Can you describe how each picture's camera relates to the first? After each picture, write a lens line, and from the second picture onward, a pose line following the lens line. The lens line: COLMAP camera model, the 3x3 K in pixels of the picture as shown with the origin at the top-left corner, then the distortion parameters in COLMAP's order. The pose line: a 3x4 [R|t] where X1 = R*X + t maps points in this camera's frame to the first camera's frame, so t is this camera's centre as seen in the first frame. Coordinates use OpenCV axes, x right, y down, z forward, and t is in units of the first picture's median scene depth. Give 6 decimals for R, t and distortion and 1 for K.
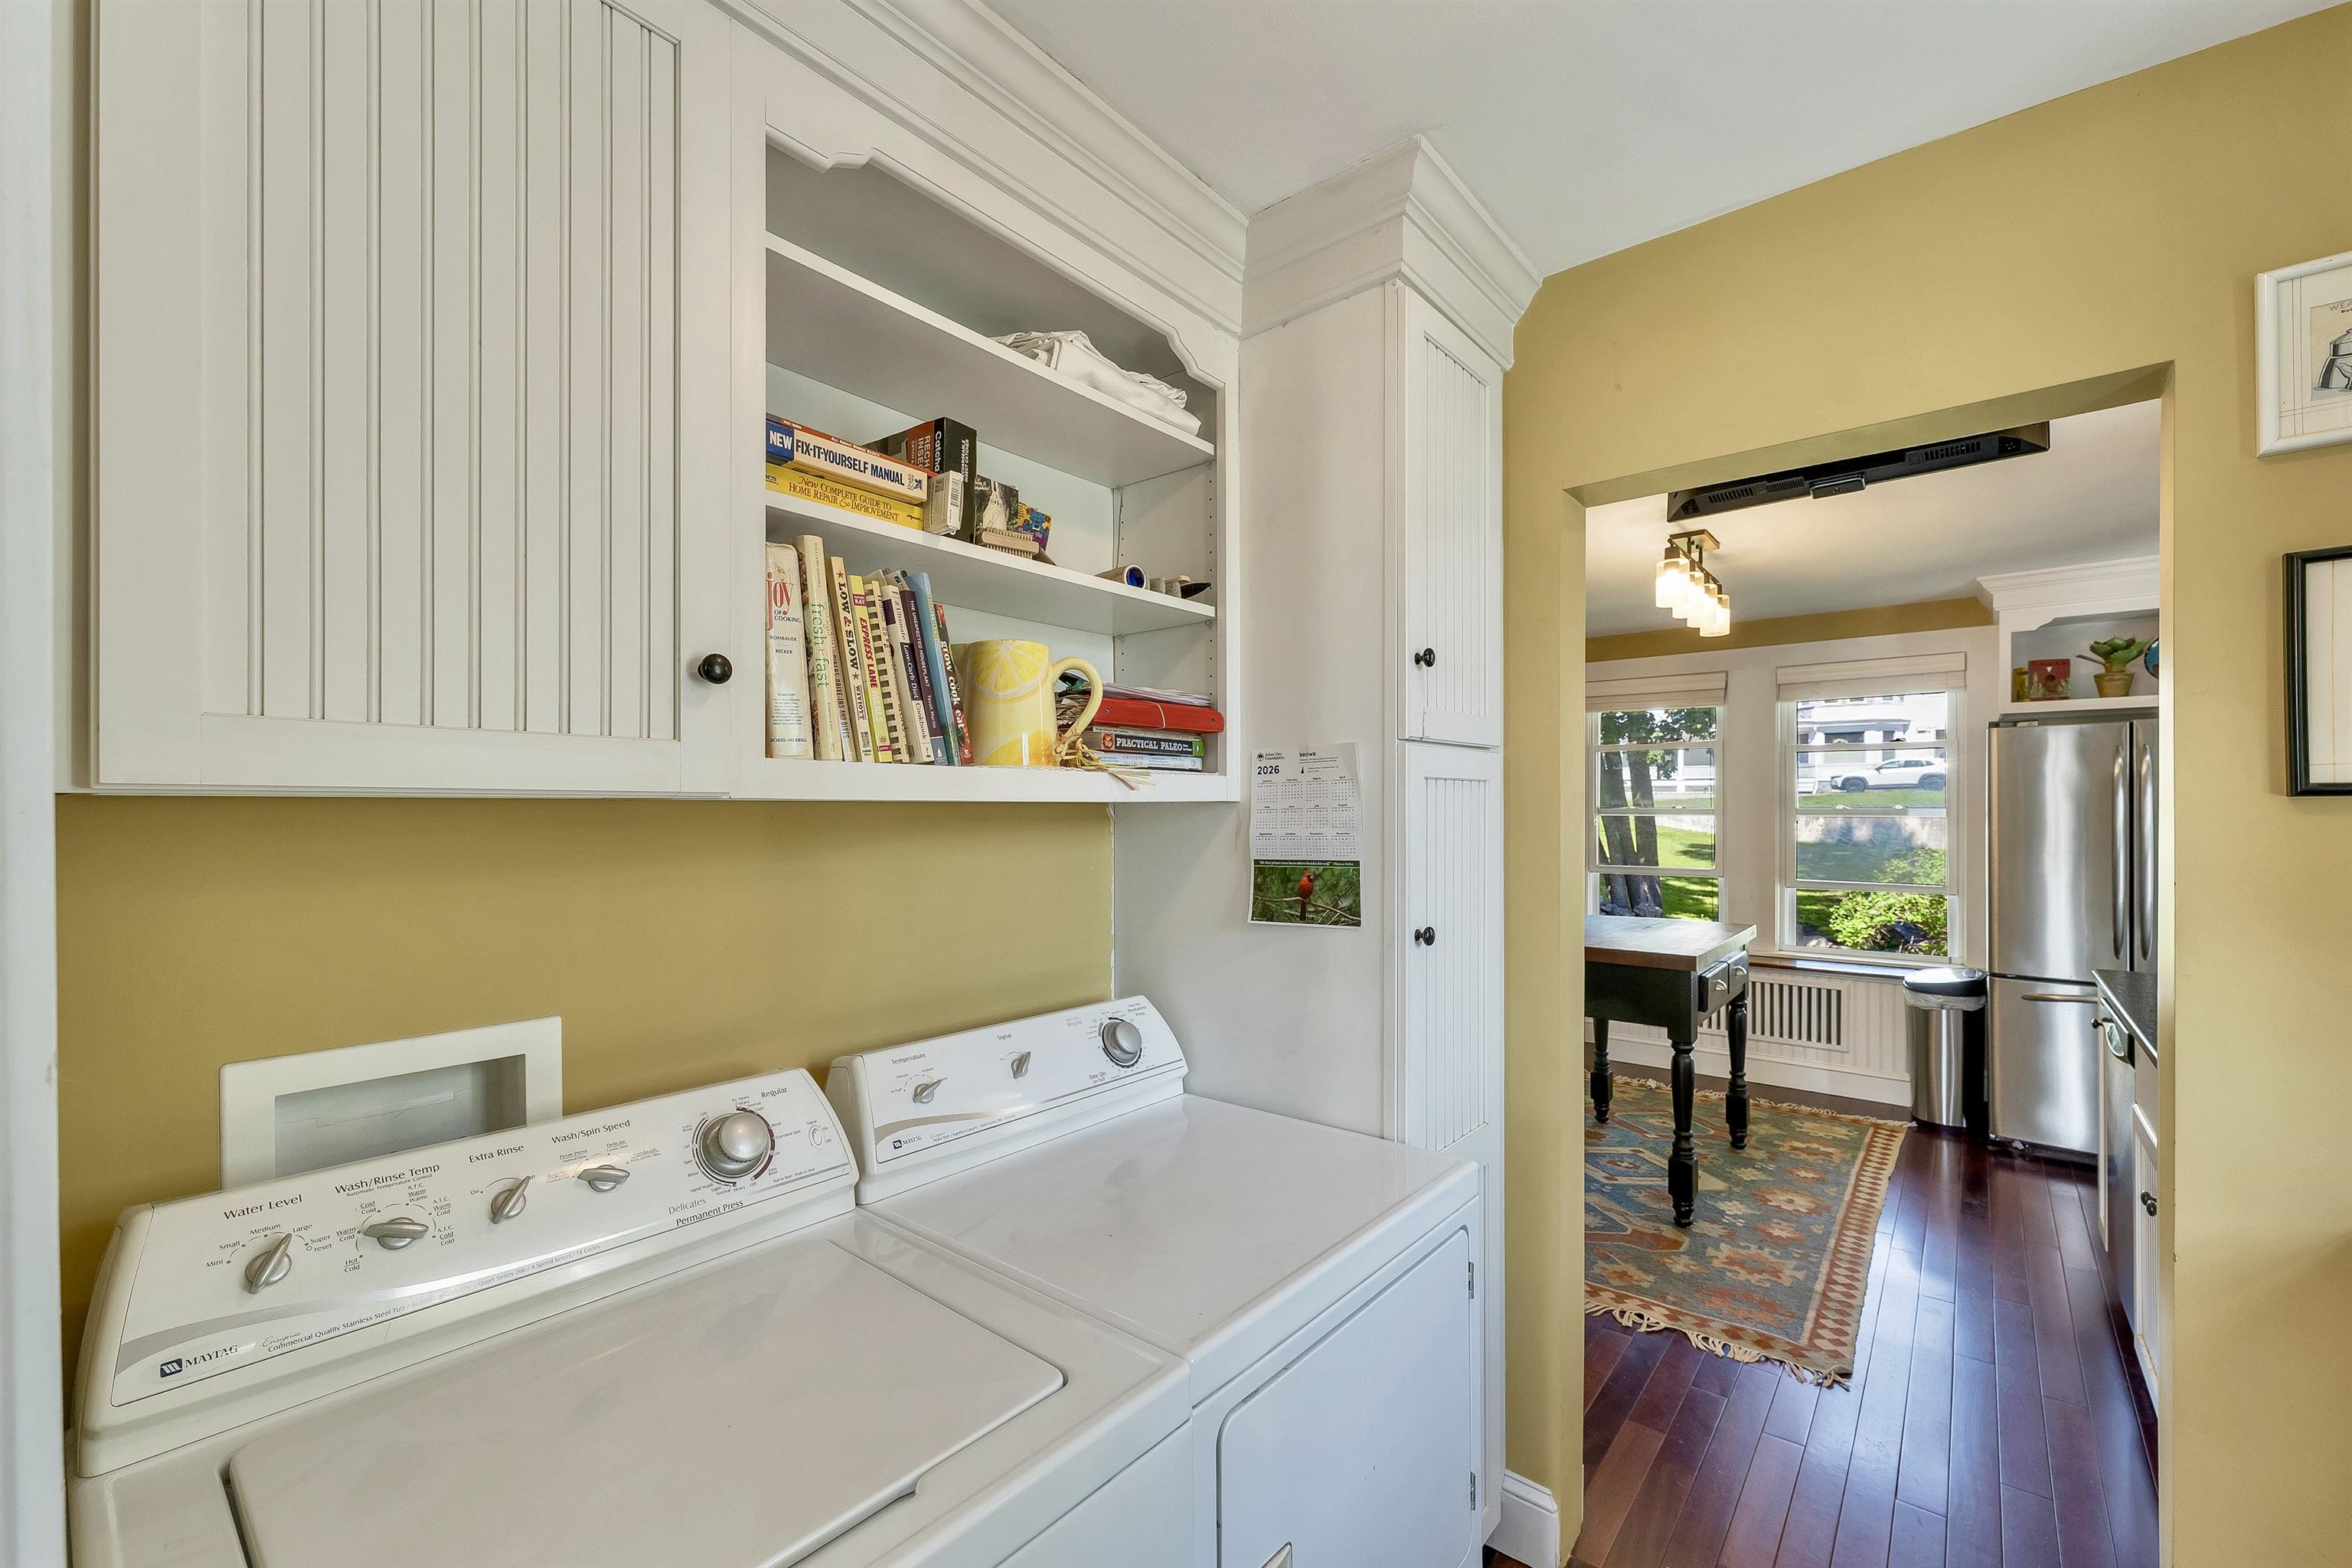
lens RADIAL K [[965.0, 0, 1168.3], [0, 965.0, 801.8], [0, 0, 1]] dist [0.001090, -0.000195]
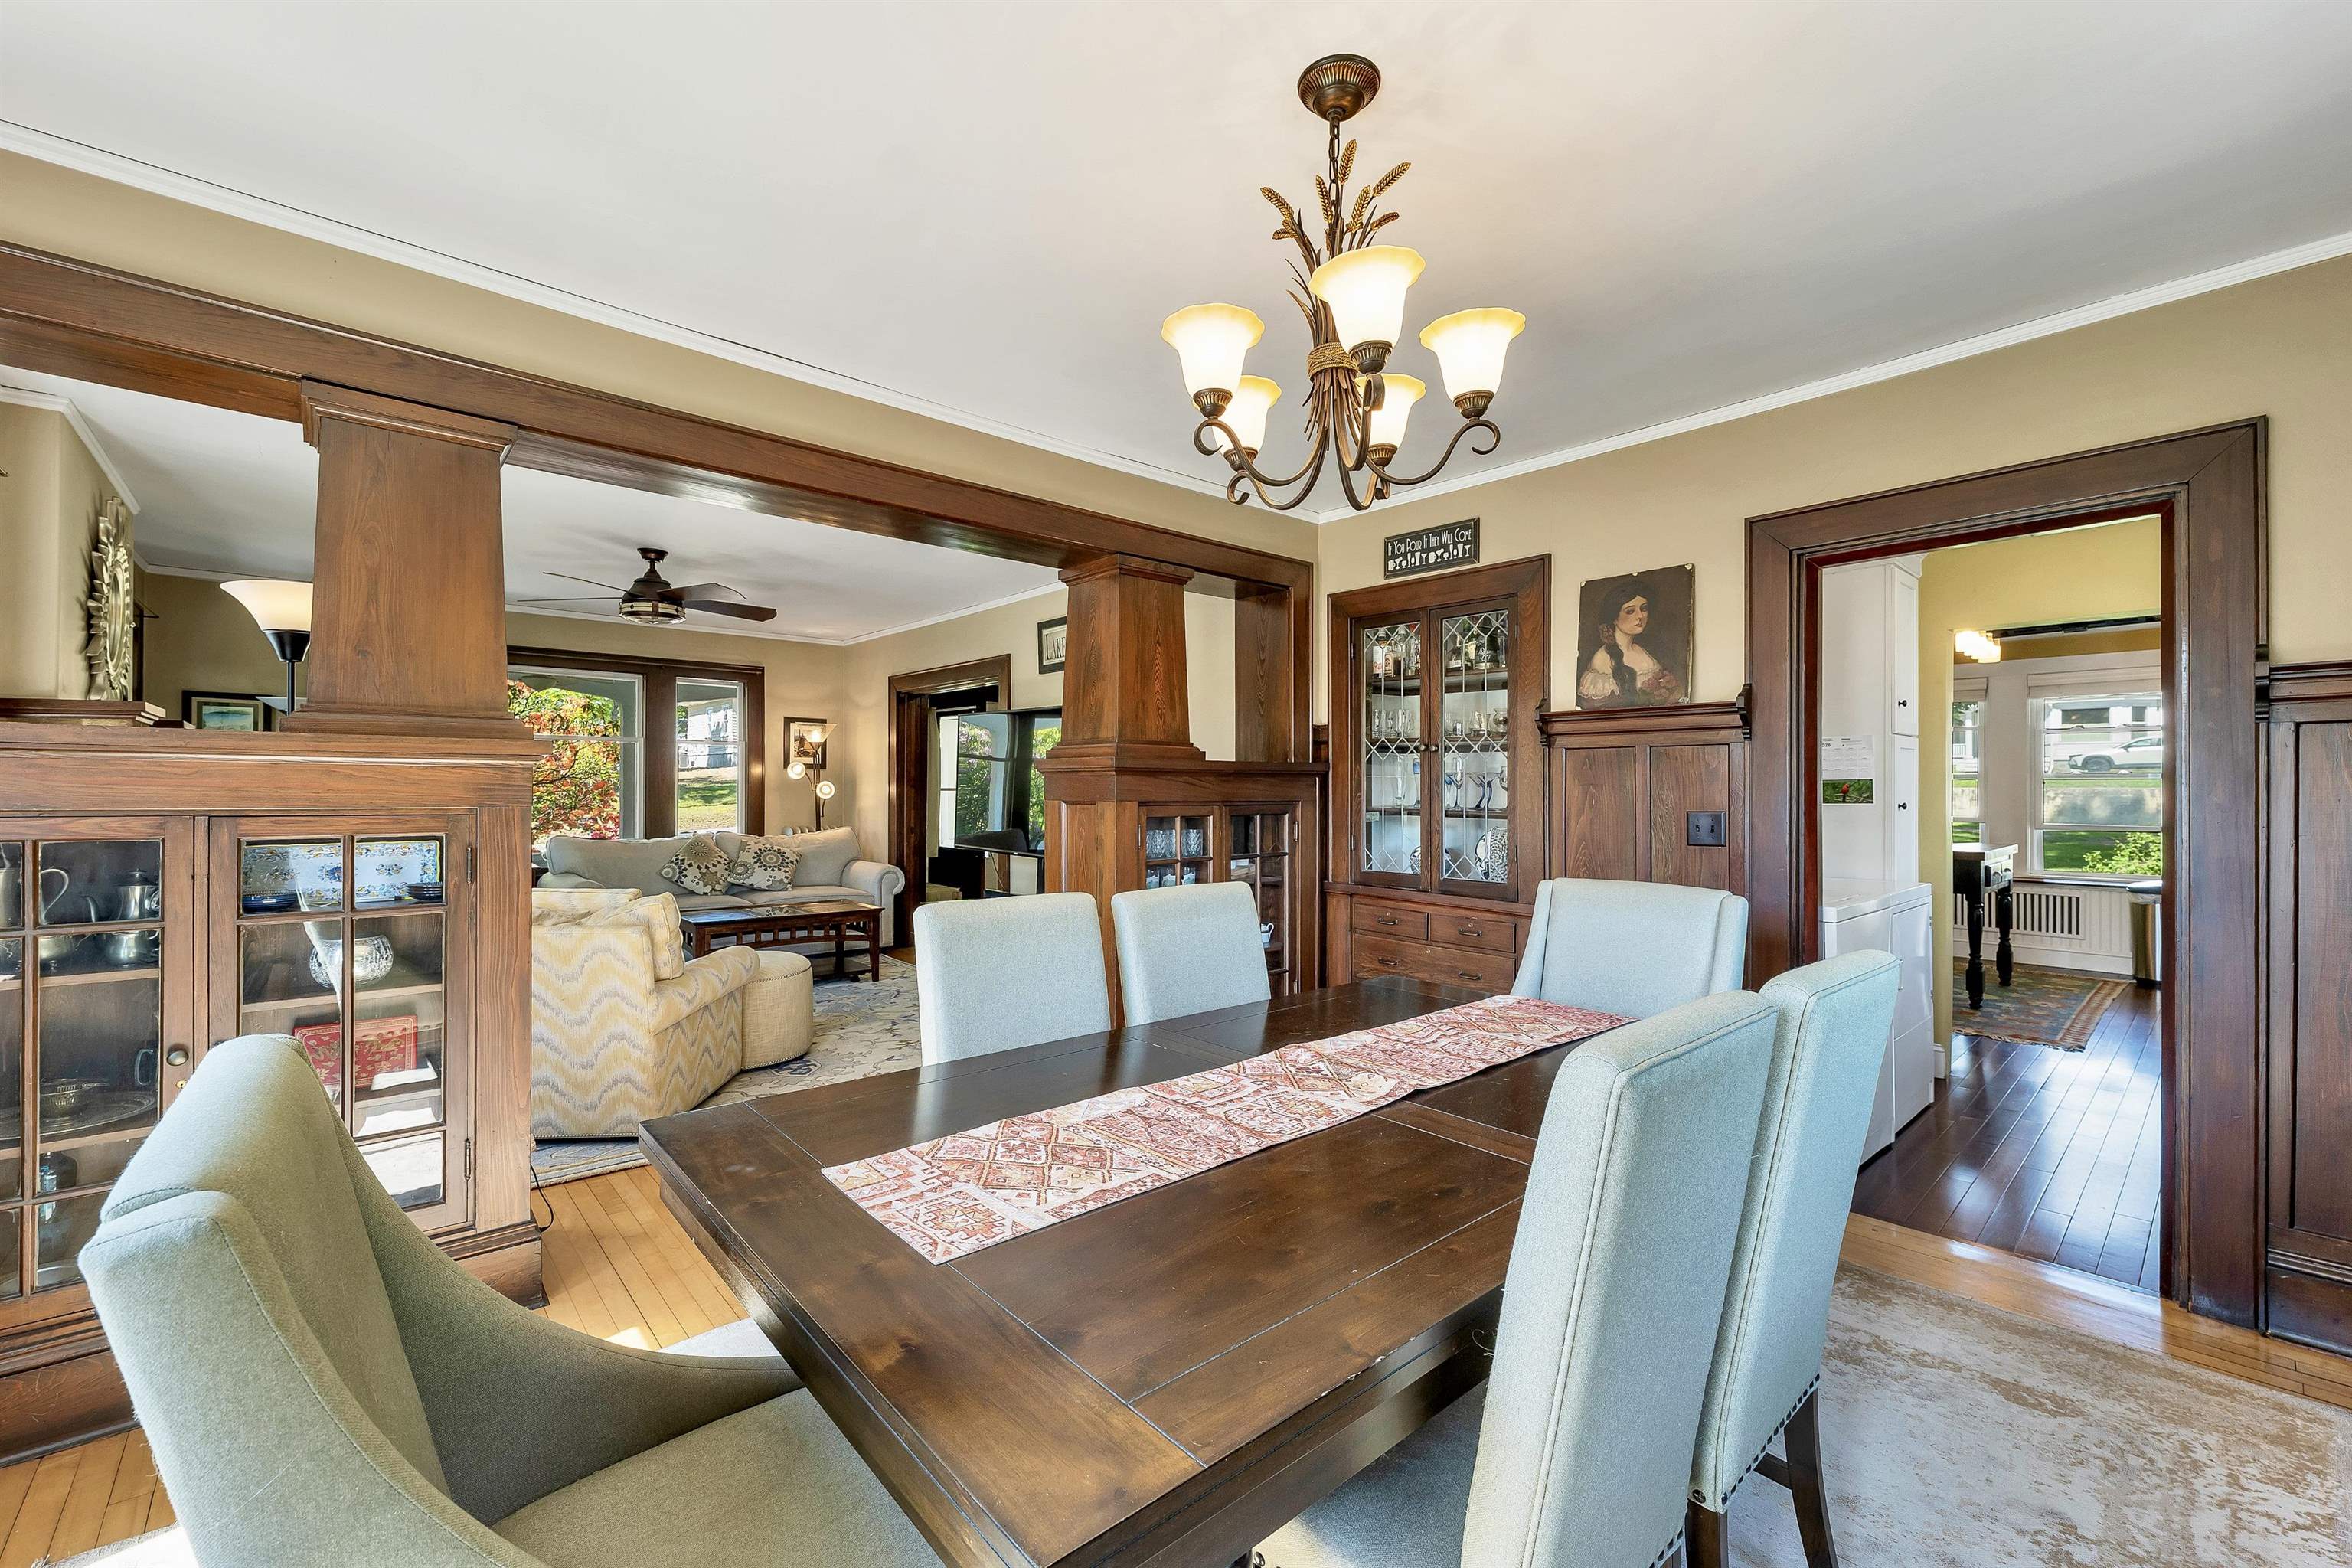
lens RADIAL K [[965.0, 0, 1185.2], [0, 965.0, 783.5], [0, 0, 1]] dist [0.001090, -0.000195]
pose [[0.990132, -0.007625, -0.139929, -0.477357], [0.006533, 0.999945, -0.008259, 0.030469], [0.139984, 0.007264, 0.990127, -0.695843]]
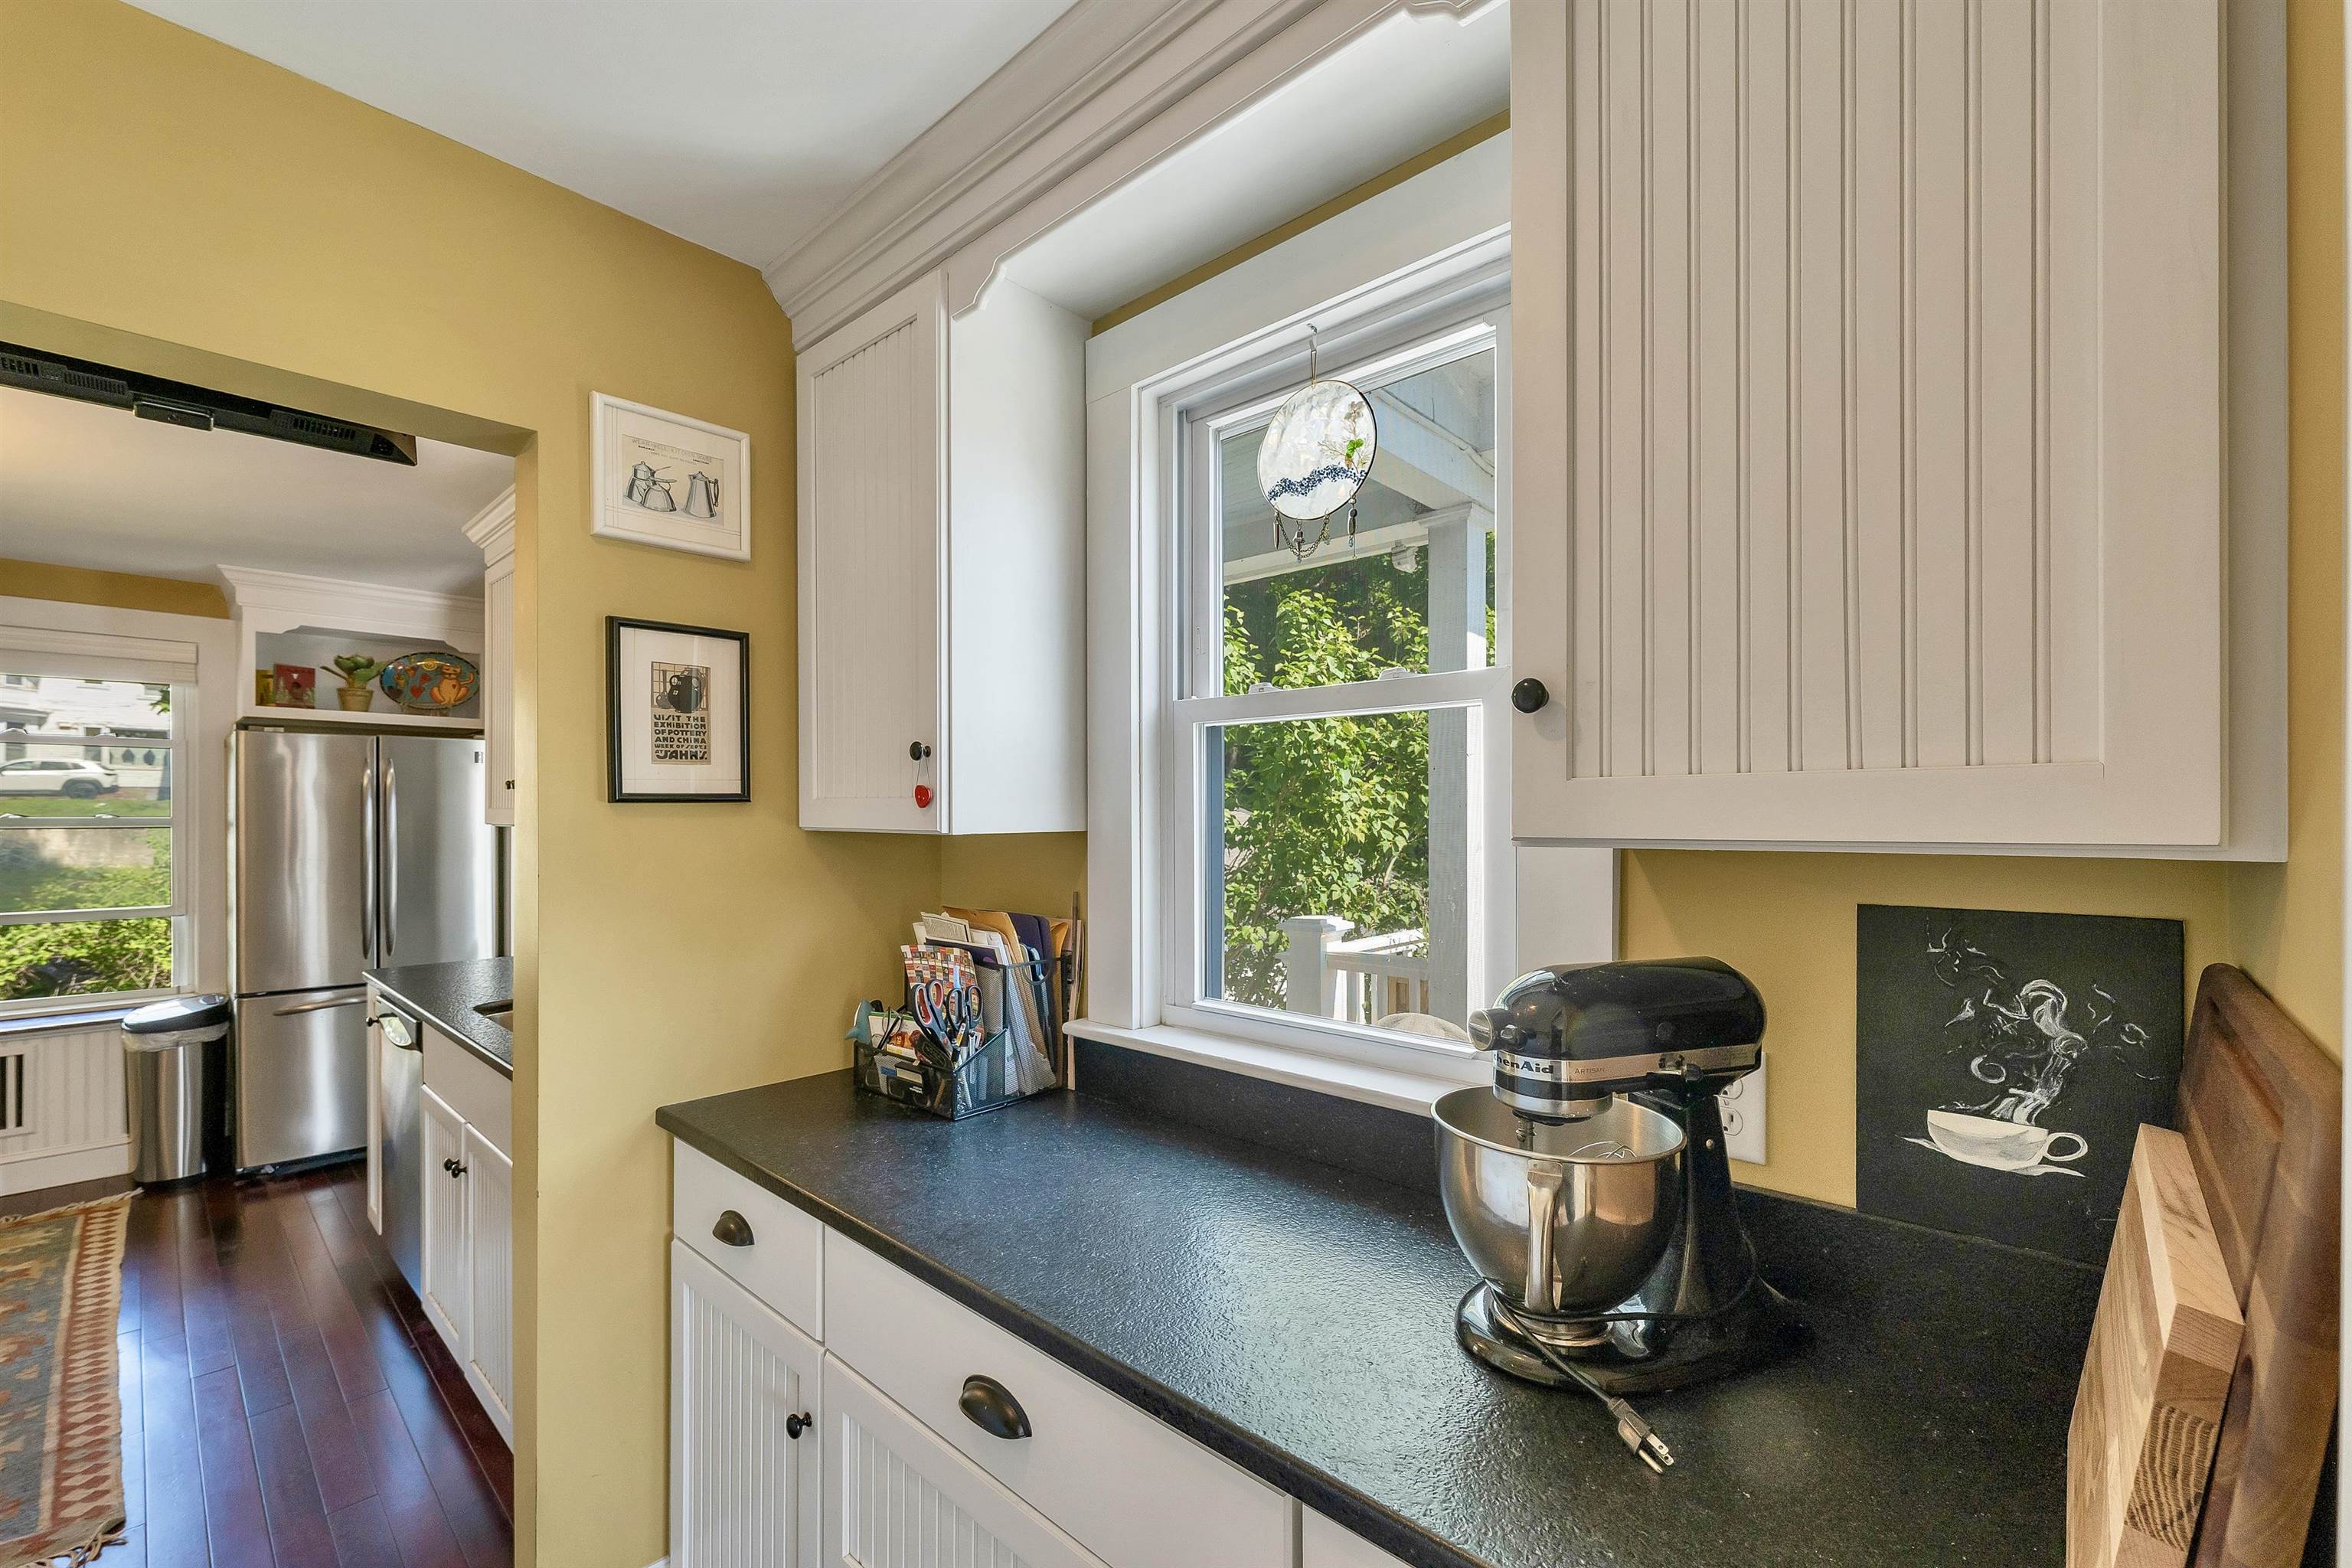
lens RADIAL K [[965.0, 0, 1183.1], [0, 965.0, 816.5], [0, 0, 1]] dist [0.001090, -0.000195]
pose [[0.046014, 0.000219, 0.998941, -0.030612], [-0.003582, 0.999994, -0.000054, 0.002831], [-0.998934, -0.003576, 0.046014, 0.049793]]
